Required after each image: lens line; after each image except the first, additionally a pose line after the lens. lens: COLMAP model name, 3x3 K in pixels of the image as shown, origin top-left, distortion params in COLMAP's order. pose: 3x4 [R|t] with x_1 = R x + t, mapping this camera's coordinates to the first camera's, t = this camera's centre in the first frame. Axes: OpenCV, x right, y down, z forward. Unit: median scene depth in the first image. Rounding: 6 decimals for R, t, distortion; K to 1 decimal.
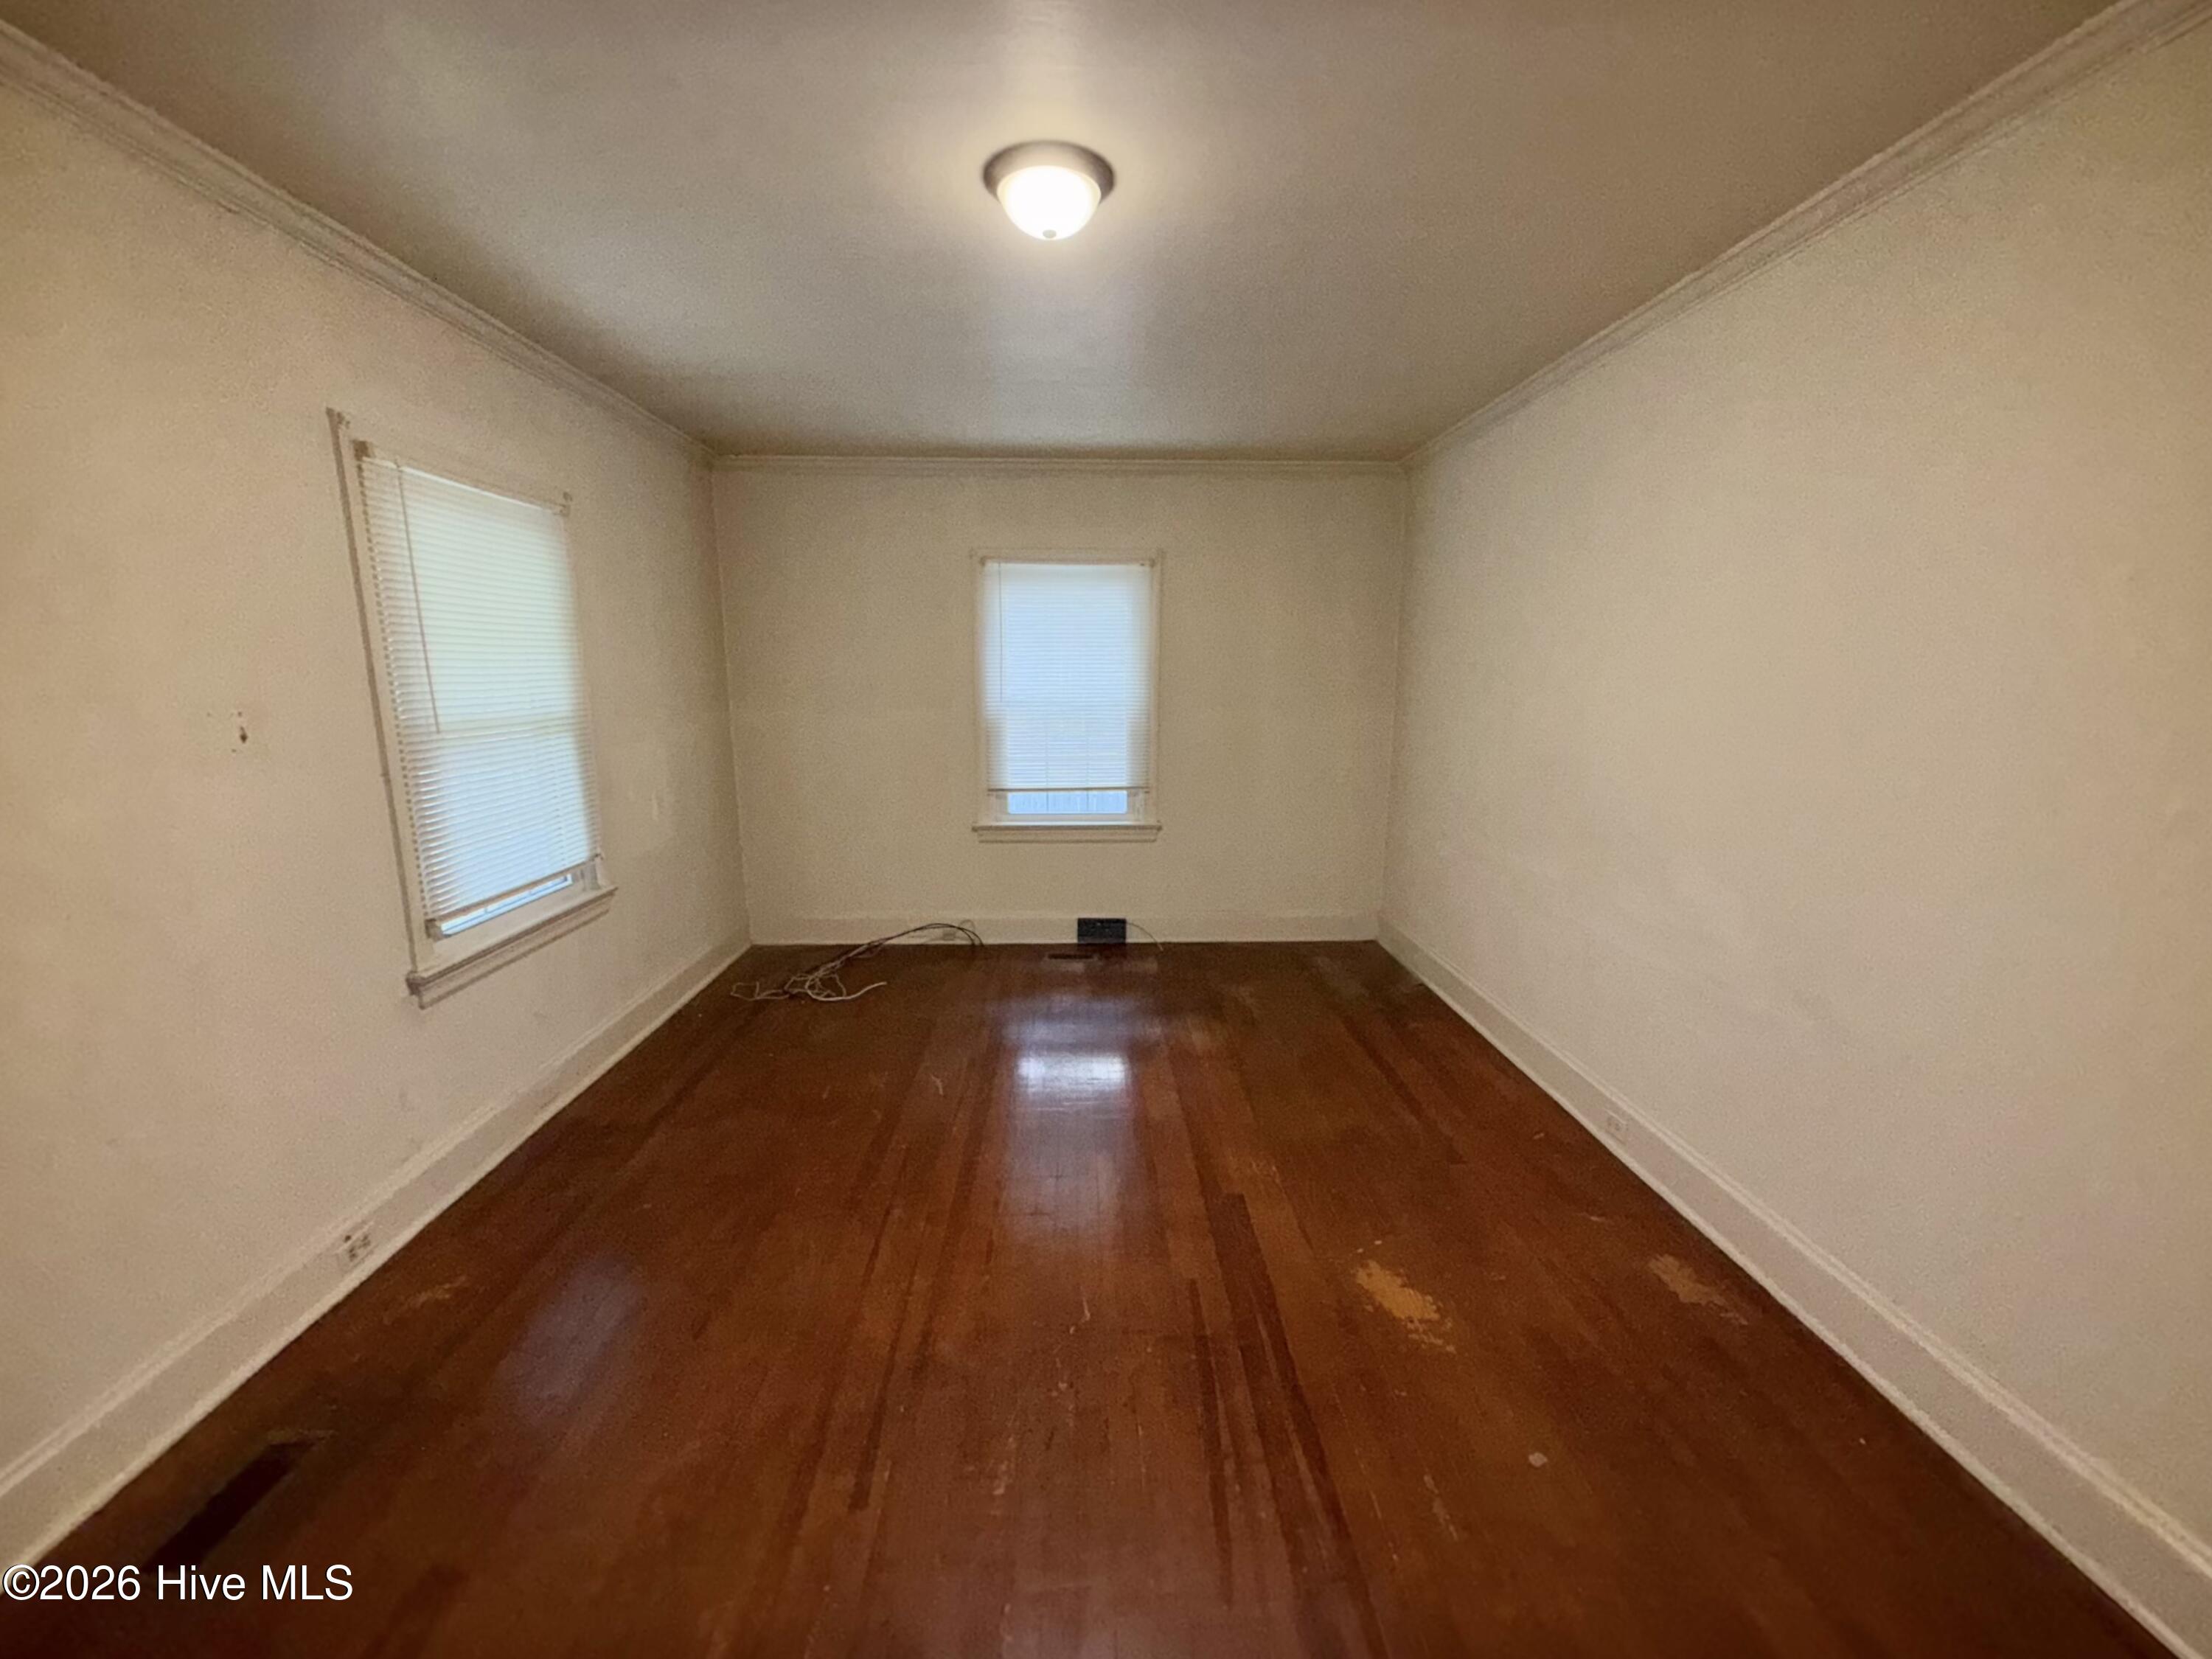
lens RADIAL K [[859.8, 0, 1095.6], [0, 859.8, 835.9], [0, 0, 1]] dist [-0.000200, -0.000066]
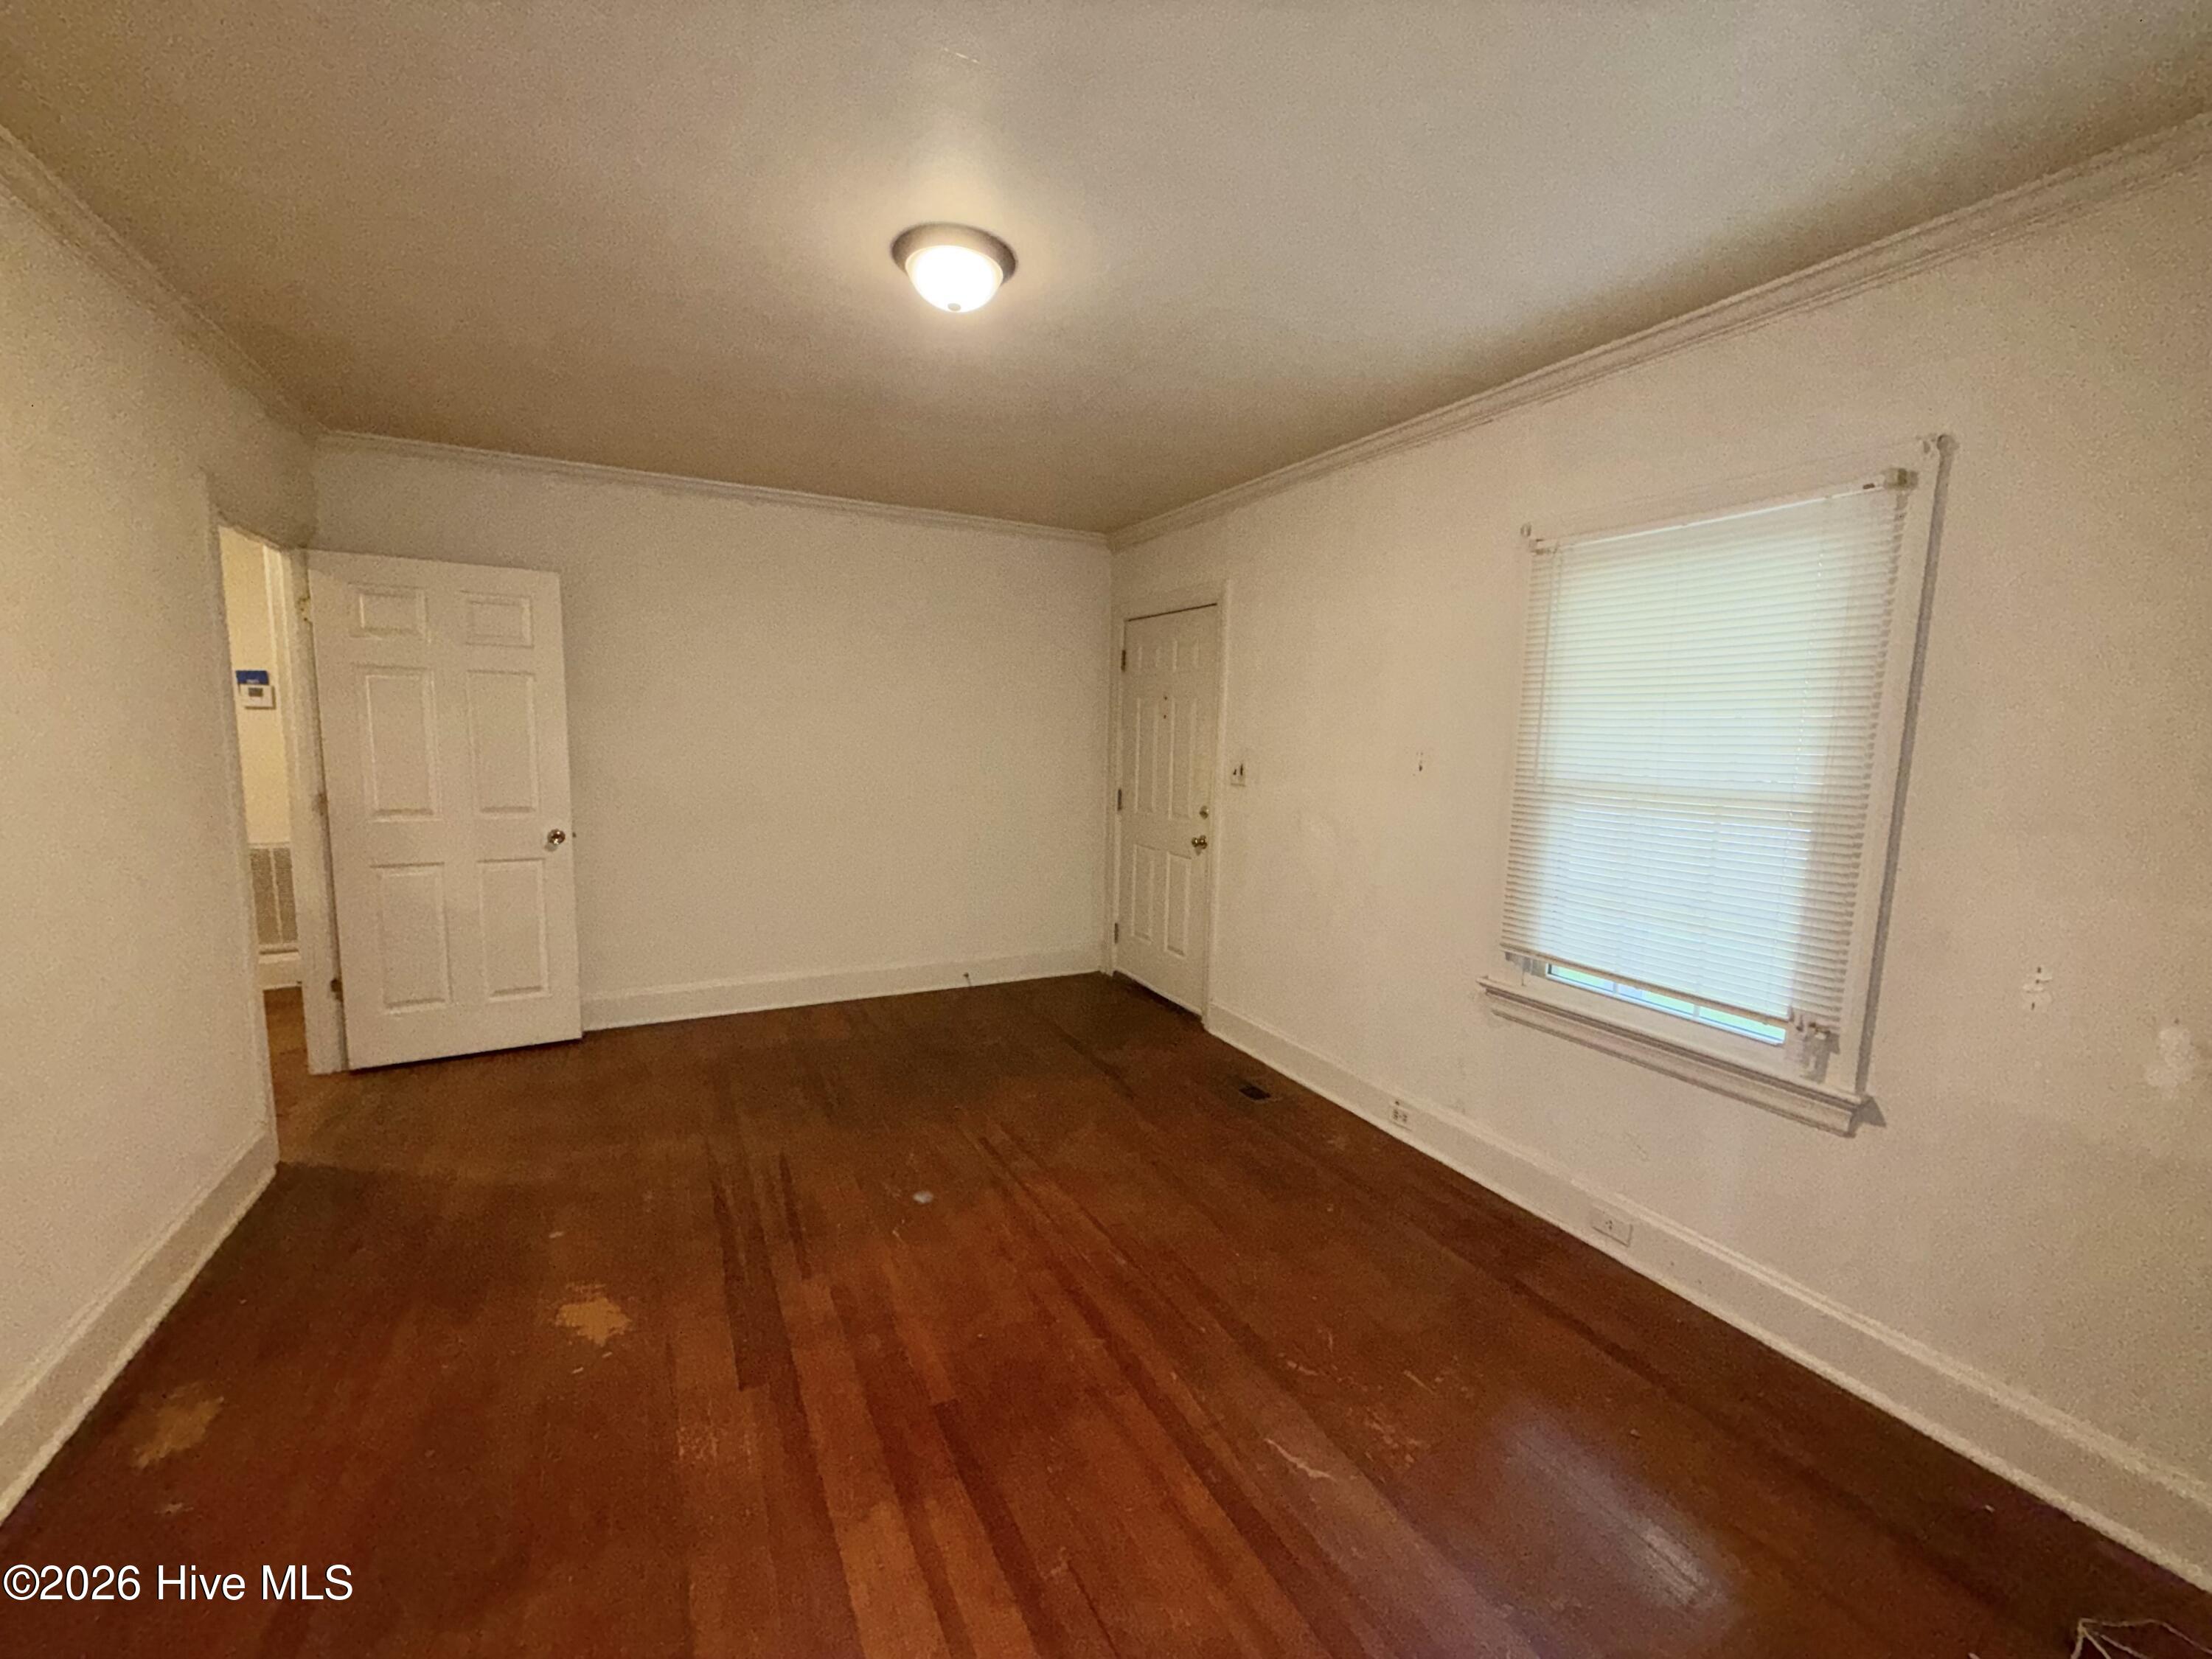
lens RADIAL K [[874.7, 0, 1106.0], [0, 874.7, 829.5], [0, 0, 1]] dist [-0.003056, 0.000000]
pose [[-0.896729, 0.028437, -0.441666, 0.118129], [-0.108031, 0.953683, 0.280744, -0.173570], [0.429193, 0.299465, -0.852123, 0.939584]]
